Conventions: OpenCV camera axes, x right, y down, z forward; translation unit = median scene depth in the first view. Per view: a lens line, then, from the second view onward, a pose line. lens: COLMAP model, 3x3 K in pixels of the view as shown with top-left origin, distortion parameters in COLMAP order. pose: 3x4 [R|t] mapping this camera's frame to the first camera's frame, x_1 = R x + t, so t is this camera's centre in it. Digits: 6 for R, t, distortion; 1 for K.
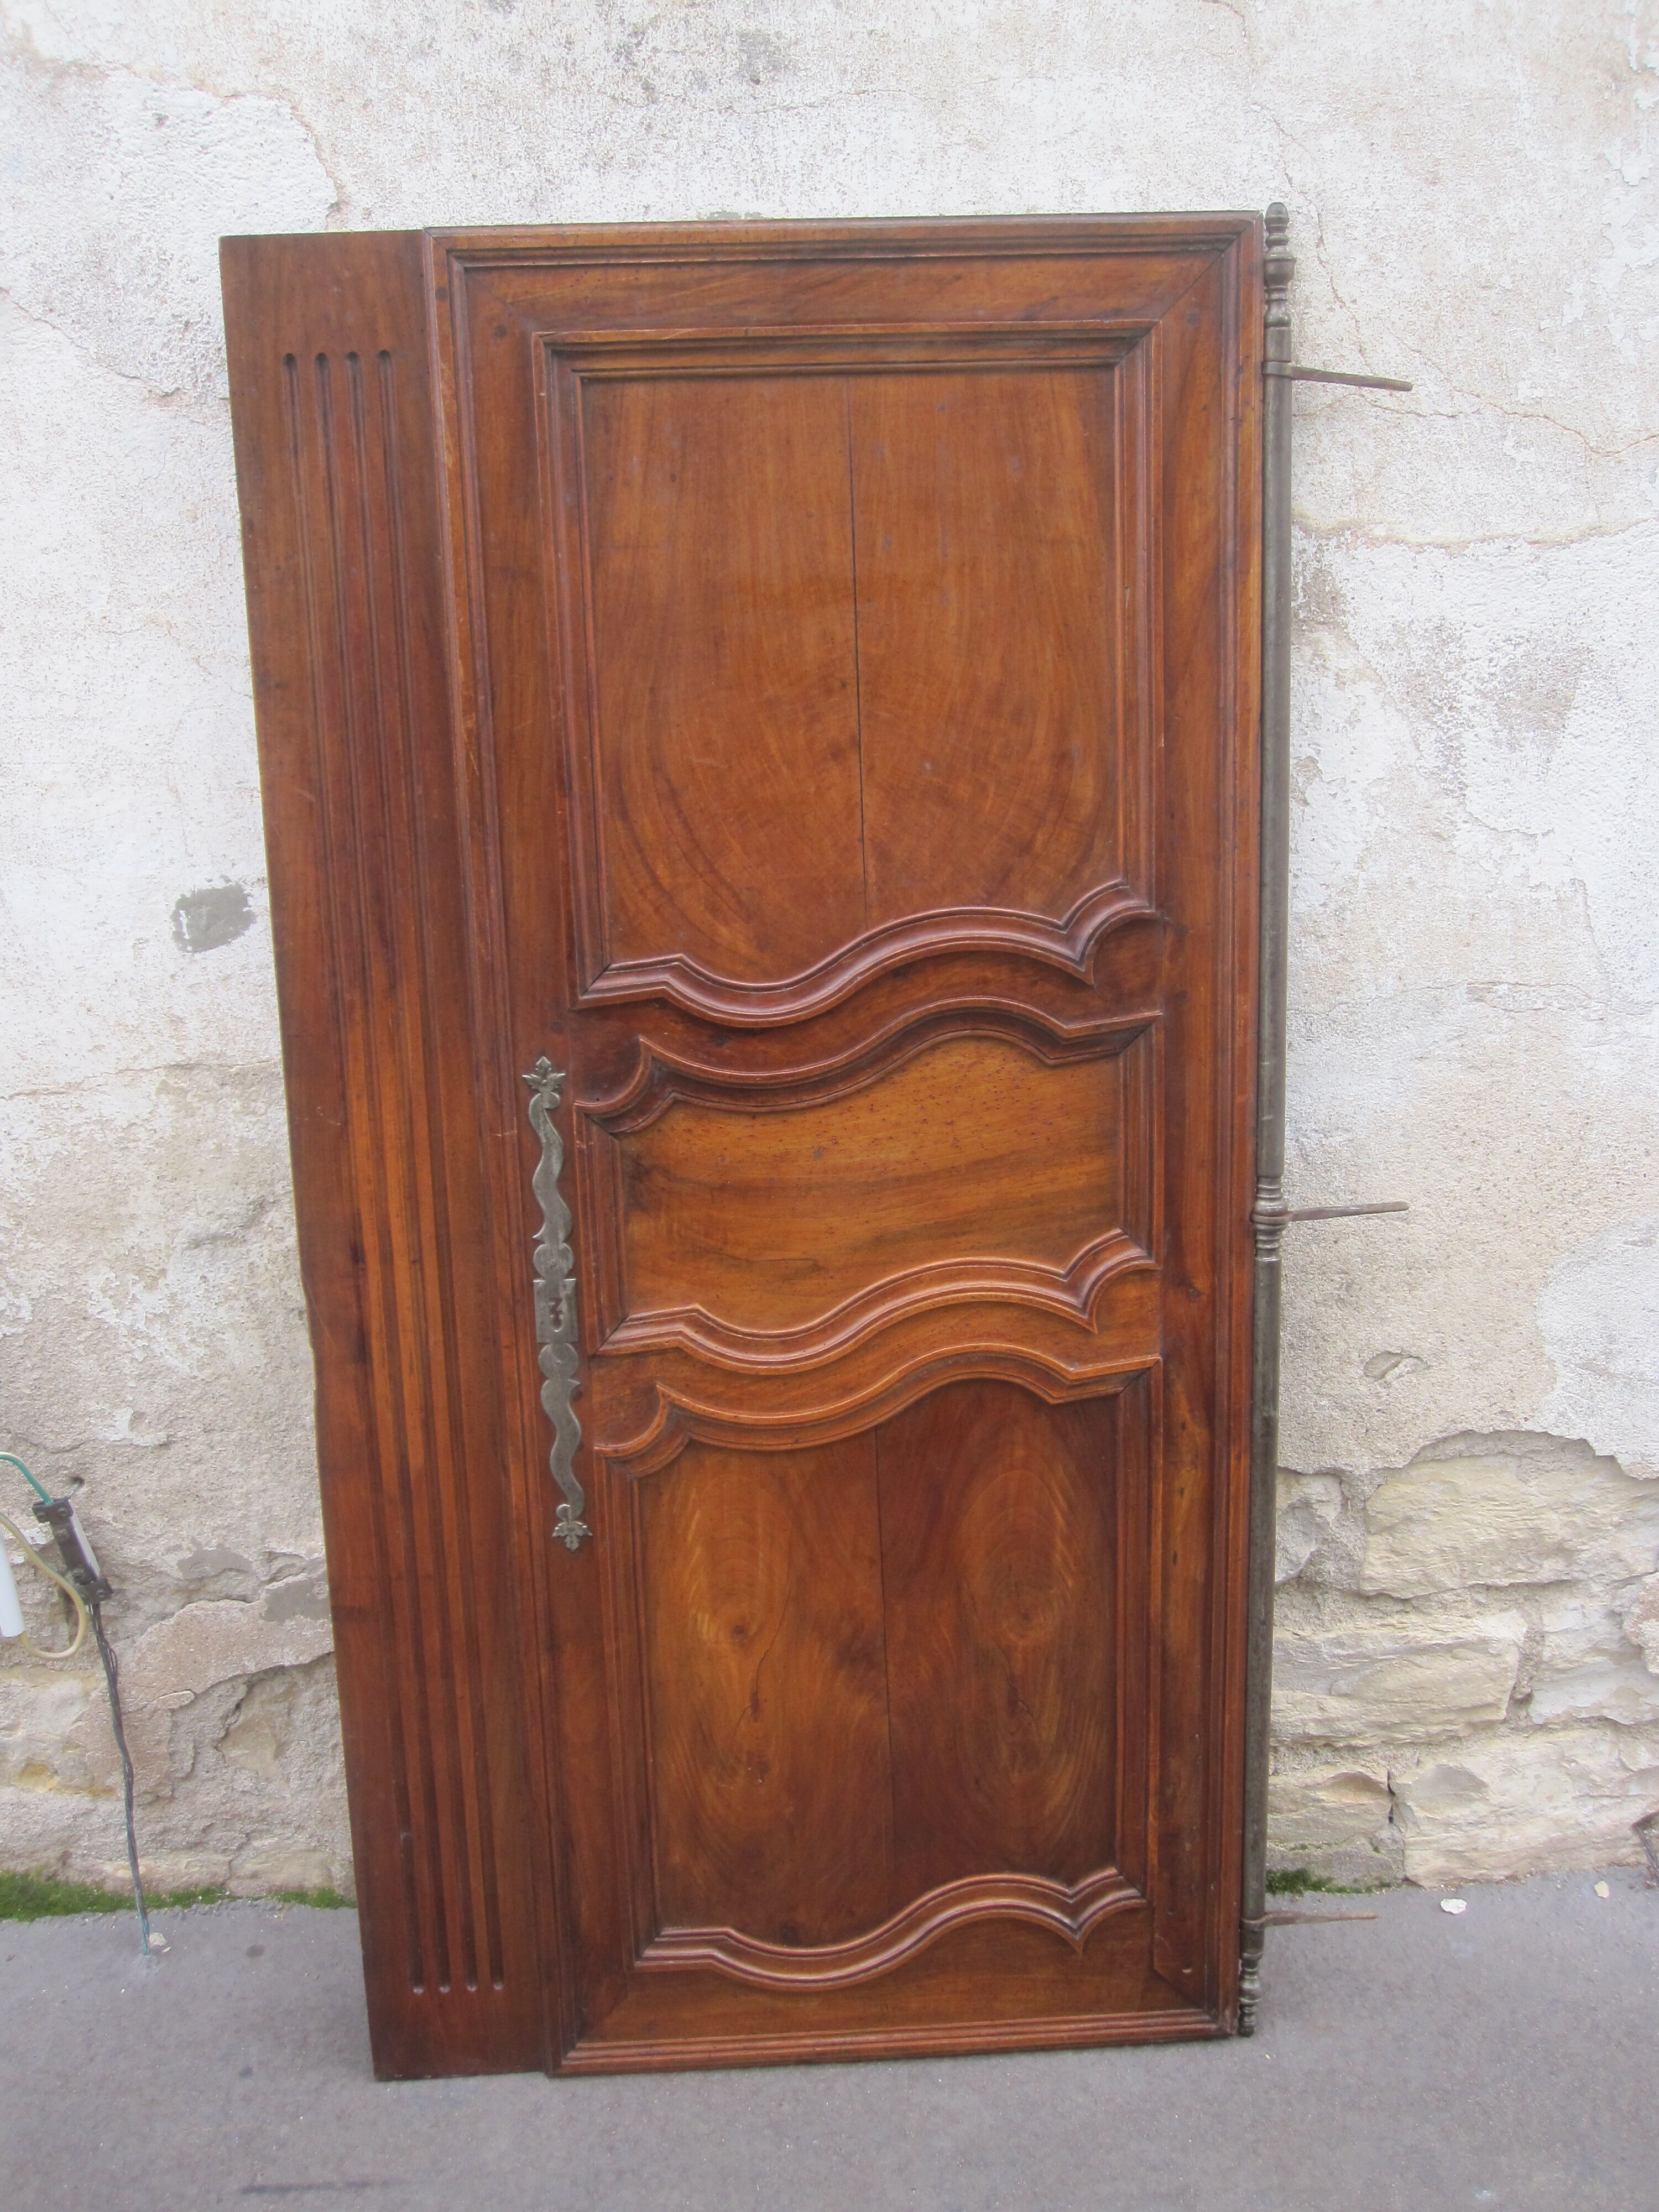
lens RADIAL K [[2164.5, 0, 841.7], [0, 2164.5, 1093.9], [0, 0, 1]] dist [-0.082386, 0.040371]
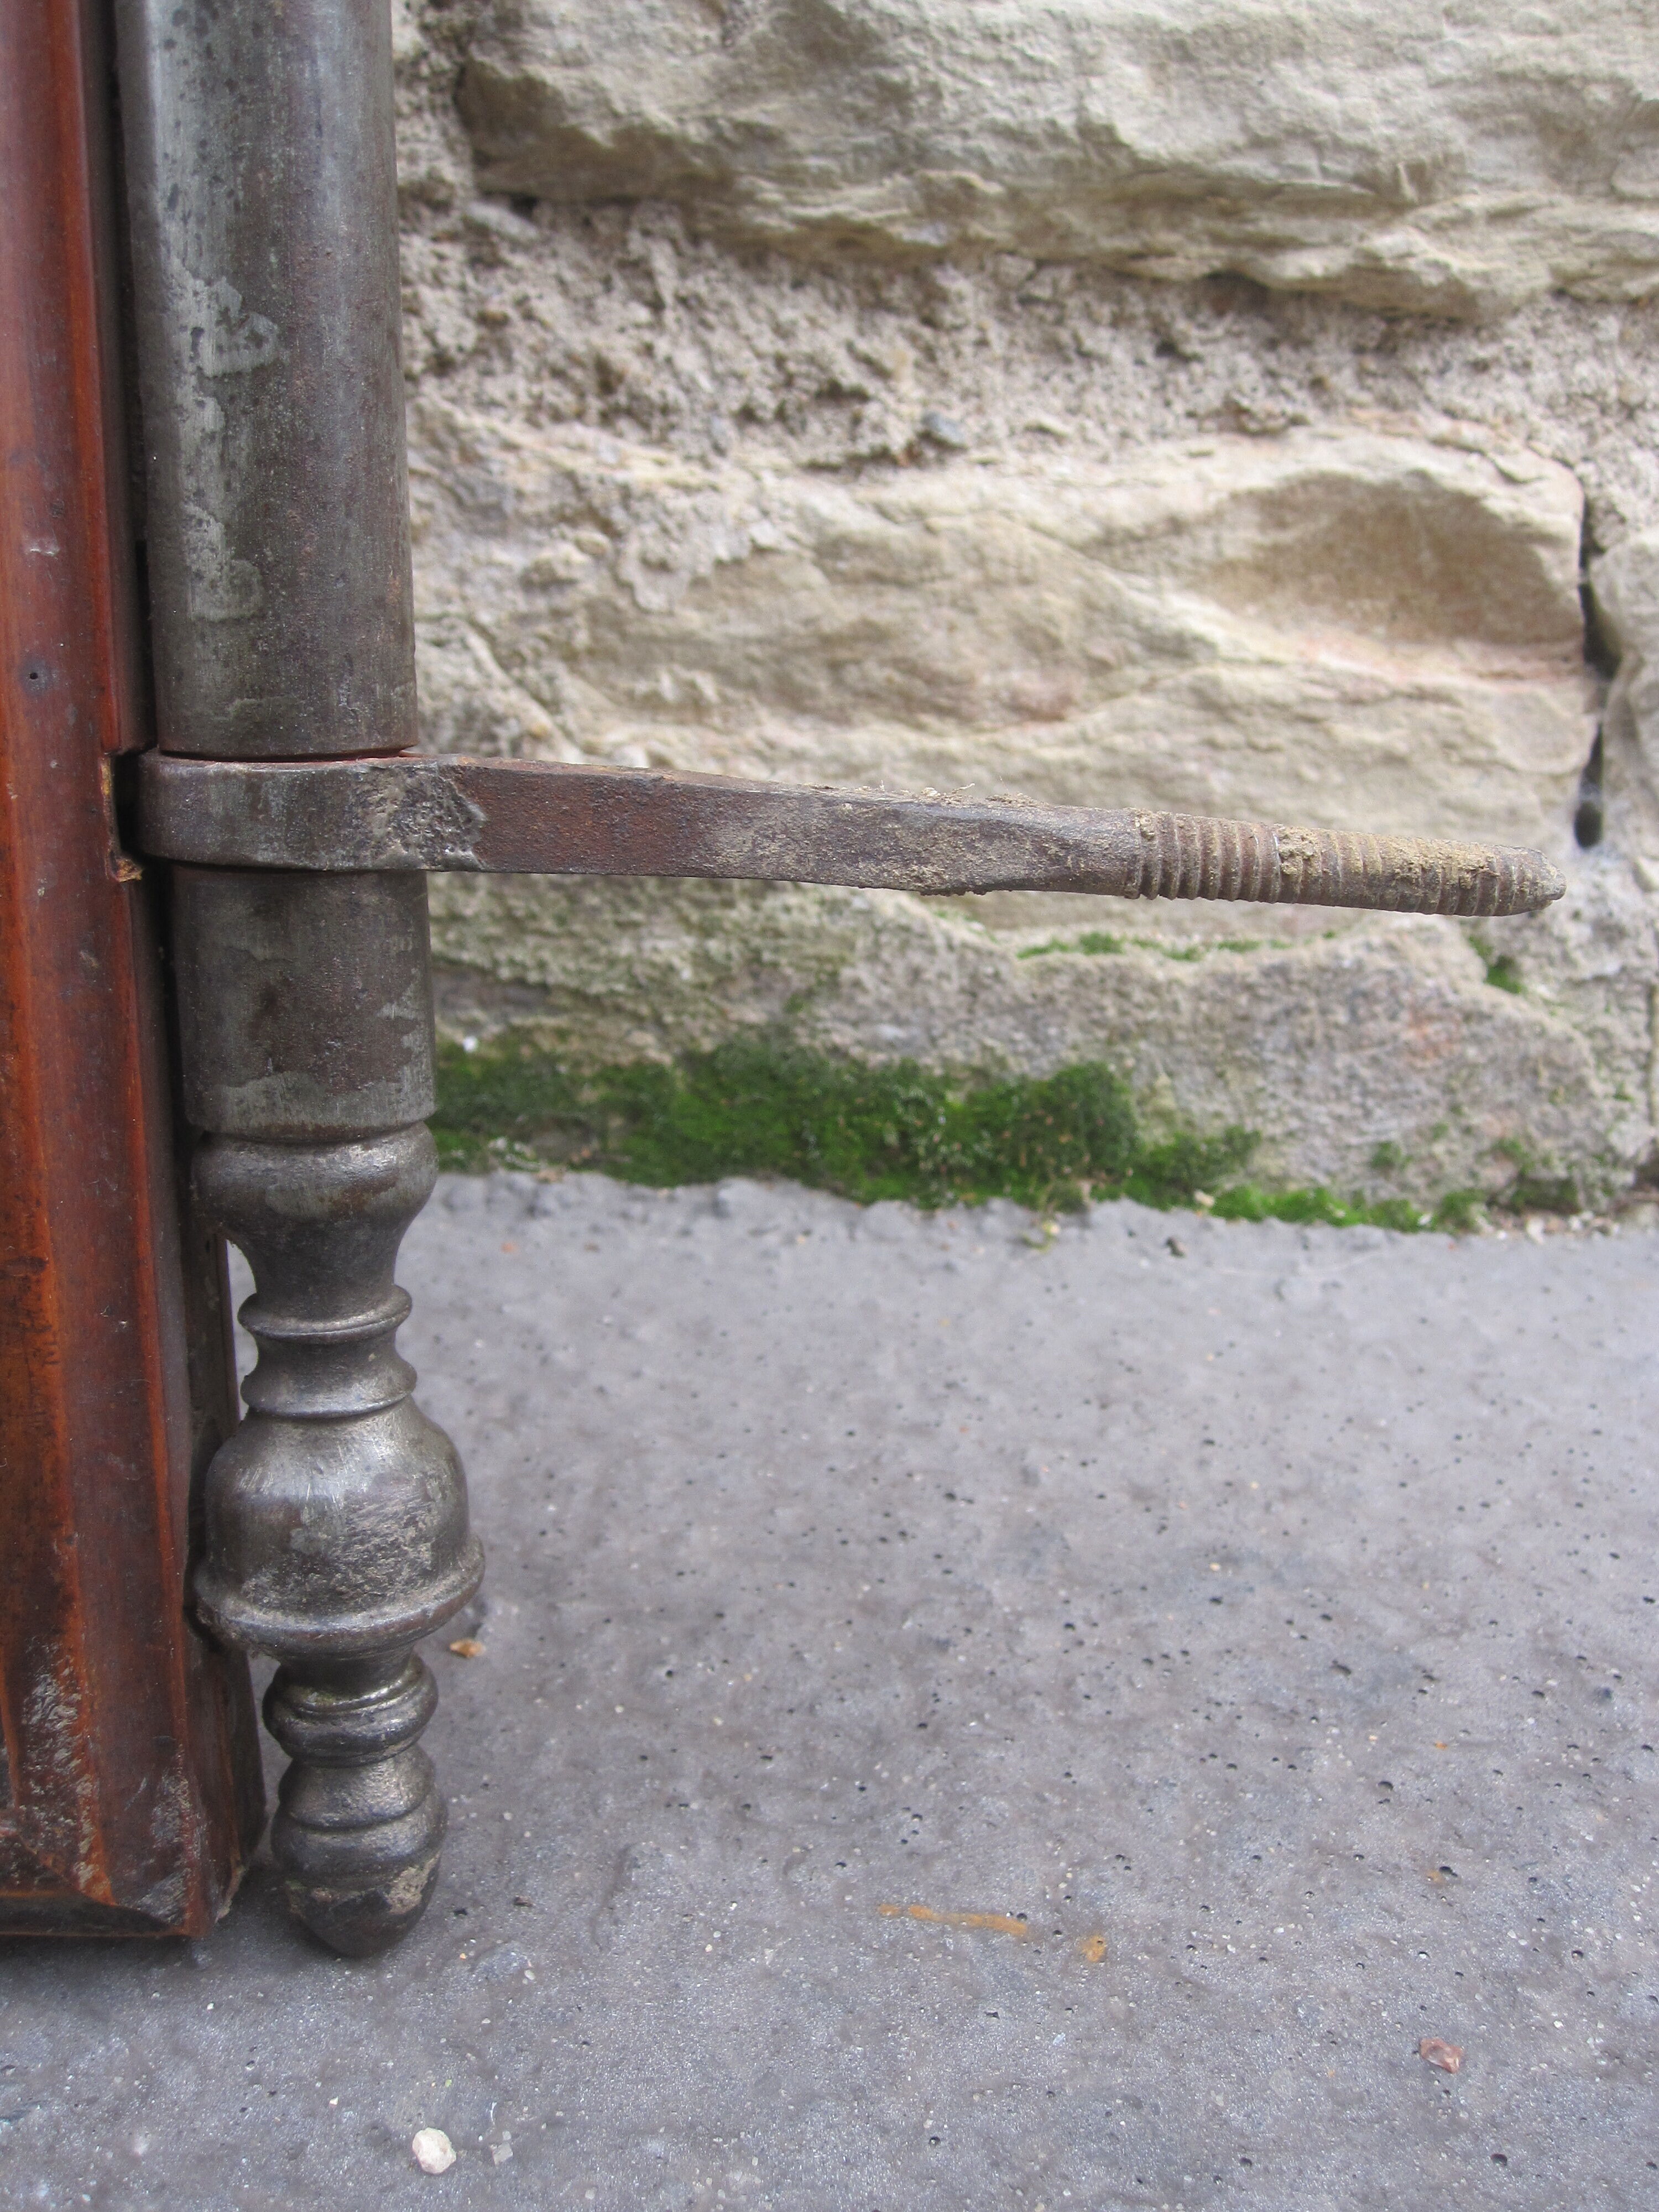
lens RADIAL K [[2164.5, 0, 841.7], [0, 2164.5, 1093.9], [0, 0, 1]] dist [-0.082386, 0.040371]
pose [[0.998092, 0.039649, -0.047332, 0.250614], [-0.038304, 0.998846, 0.028984, 0.443511], [0.048426, -0.027116, 0.998459, 1.003768]]
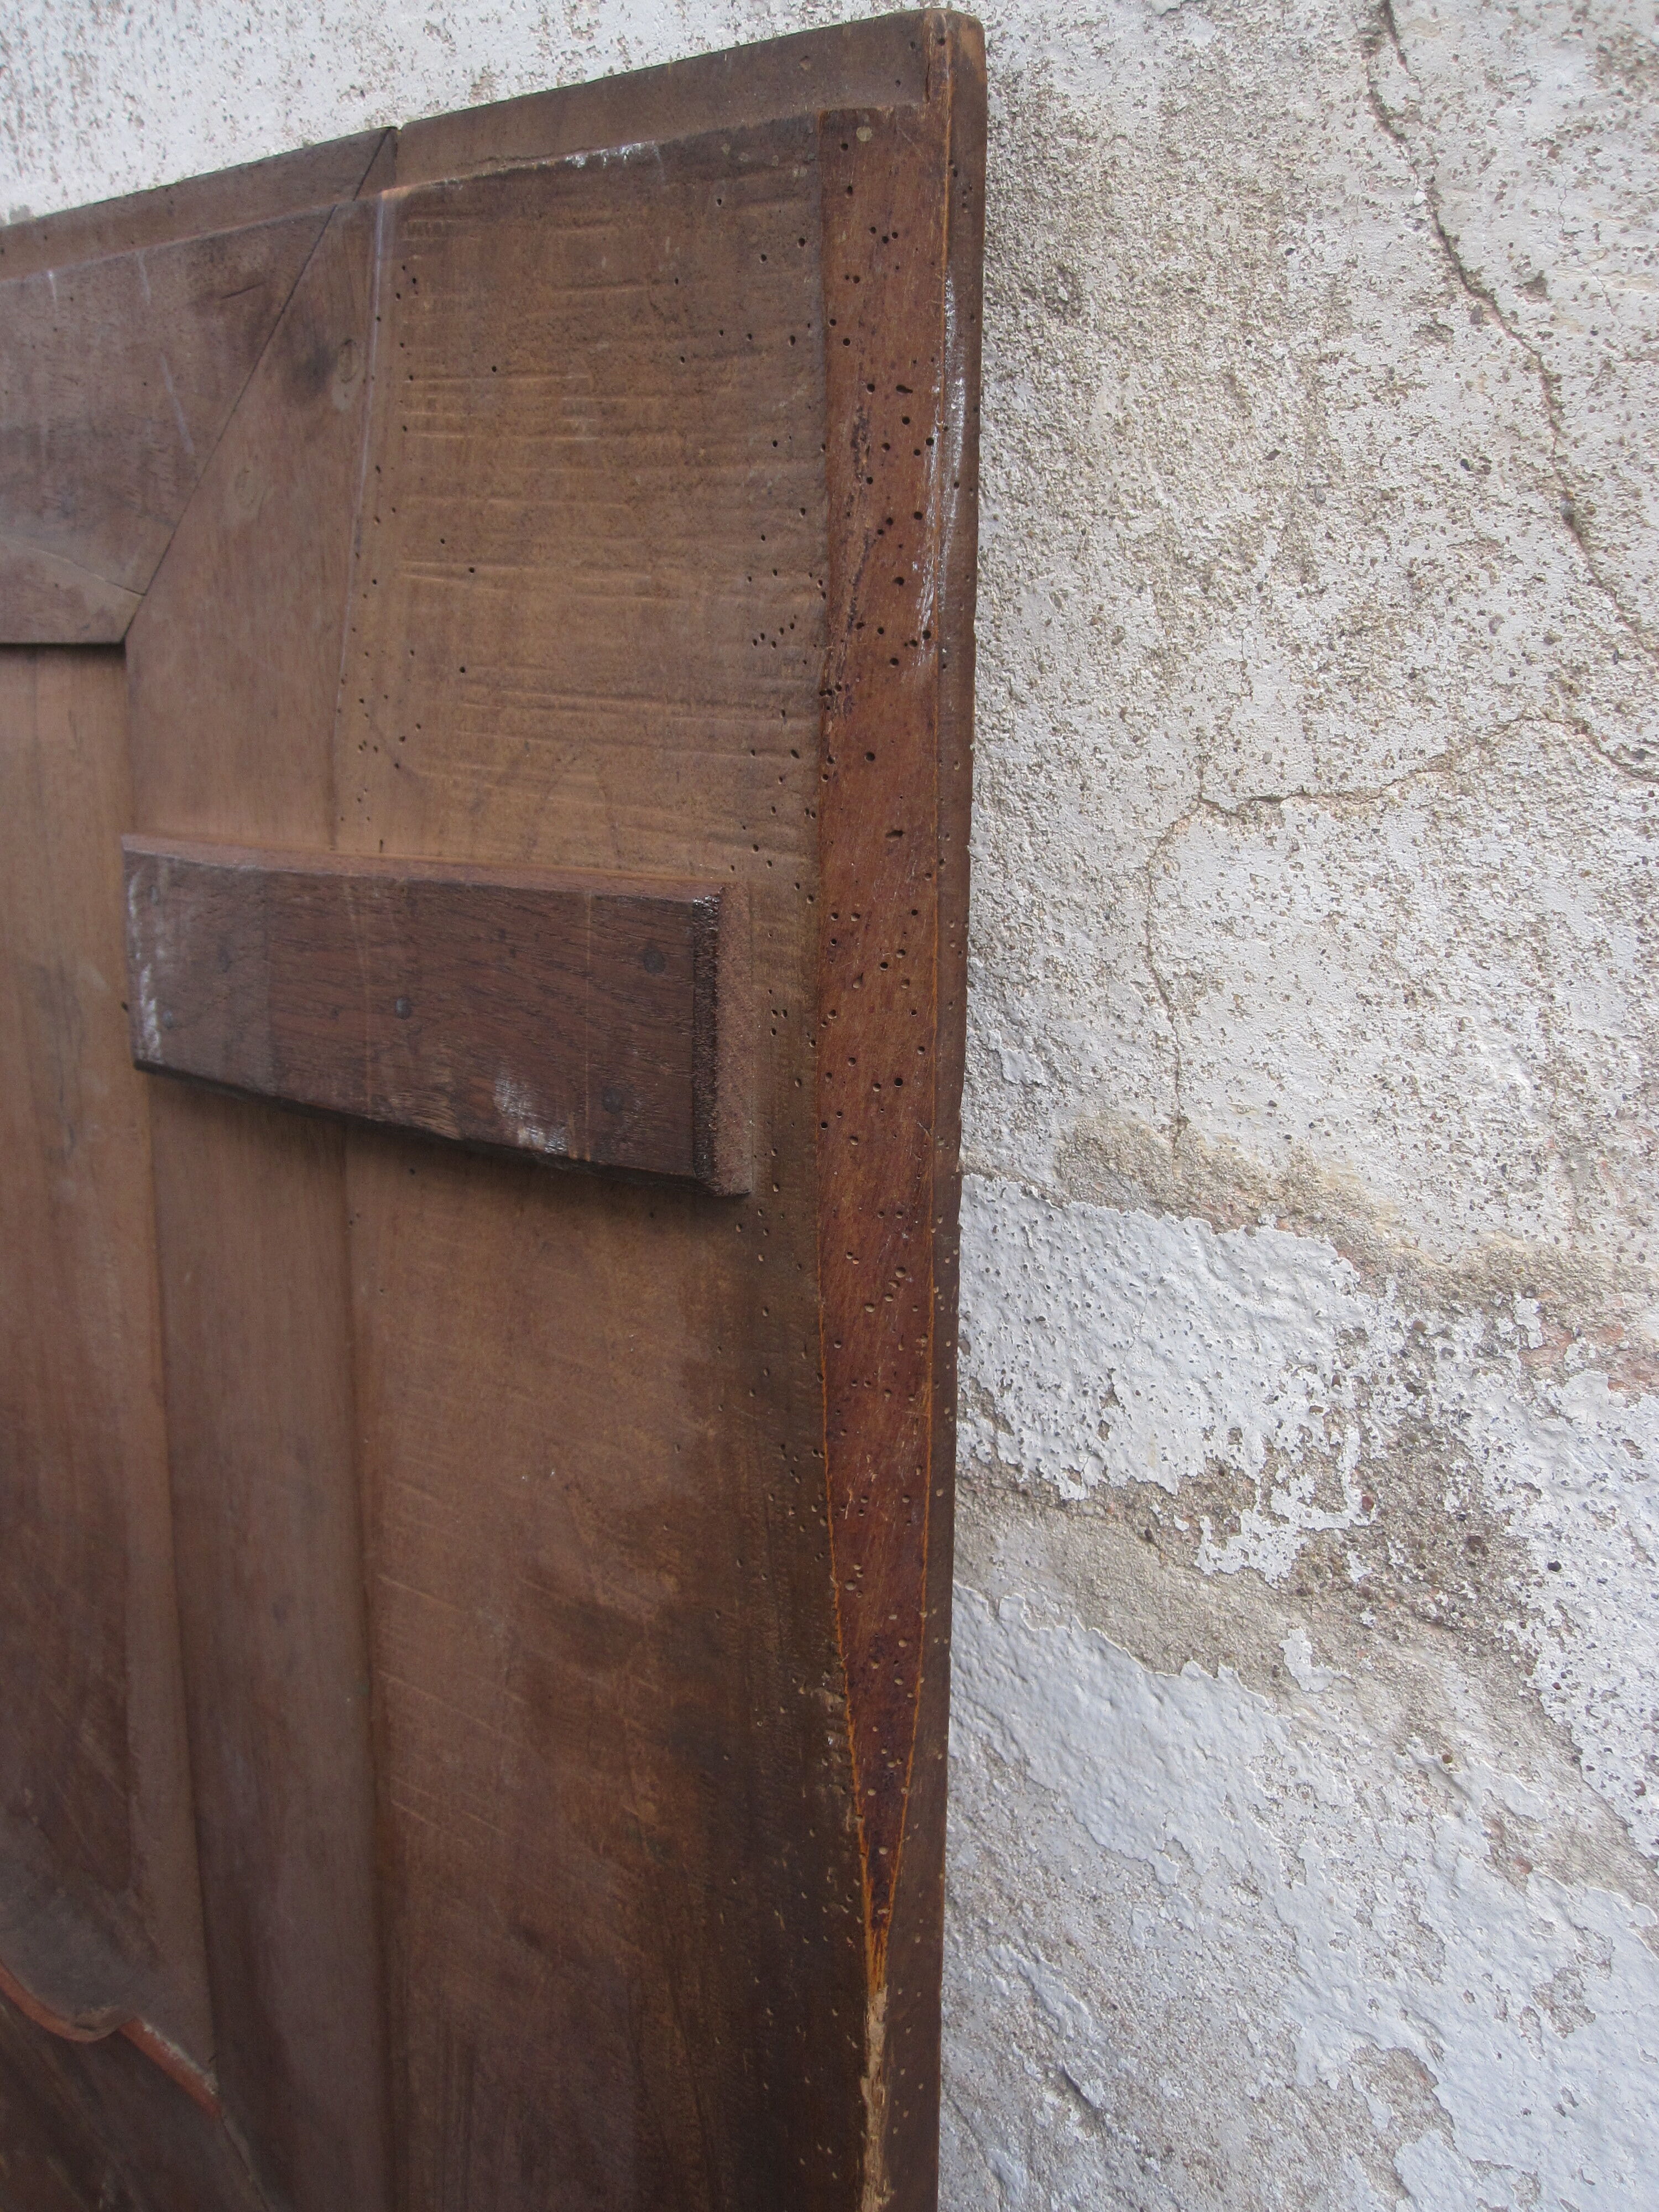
lens RADIAL K [[2148.9, 0, 834.7], [0, 2148.9, 1075.0], [0, 0, 1]] dist [-0.071781, 0.014367]
pose [[0.745979, 0.150762, -0.648681, 0.320500], [-0.146934, 0.987295, 0.060487, -0.285352], [0.649558, 0.050191, 0.758653, 0.769247]]
